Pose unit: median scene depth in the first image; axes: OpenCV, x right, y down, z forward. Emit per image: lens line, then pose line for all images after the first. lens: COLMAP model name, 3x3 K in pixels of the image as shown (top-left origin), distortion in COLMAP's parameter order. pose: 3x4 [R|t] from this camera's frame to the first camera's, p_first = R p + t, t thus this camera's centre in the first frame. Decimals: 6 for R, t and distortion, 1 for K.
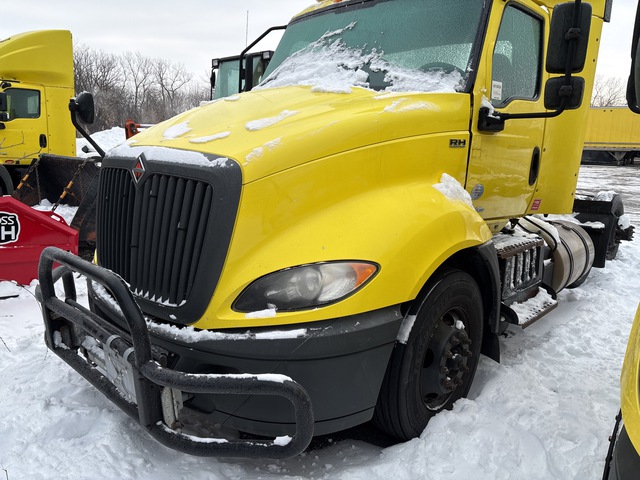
lens RADIAL K [[493.7, 0, 319.3], [0, 493.7, 239.2], [0, 0, 1]] dist [-0.001313, -0.000087]
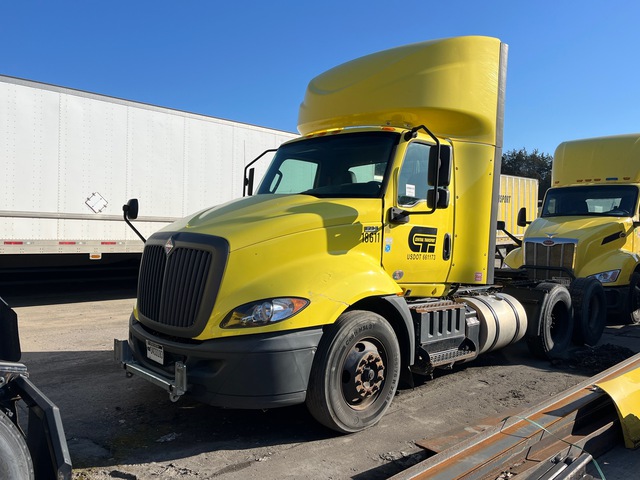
lens RADIAL K [[516.9, 0, 318.3], [0, 516.9, 242.6], [0, 0, 1]] dist [-0.009586, -0.001733]
pose [[0.998709, -0.000930, -0.050786, 0.224504], [-0.008241, 0.983617, -0.180082, 0.159878], [0.050121, 0.180268, 0.982340, -0.692529]]
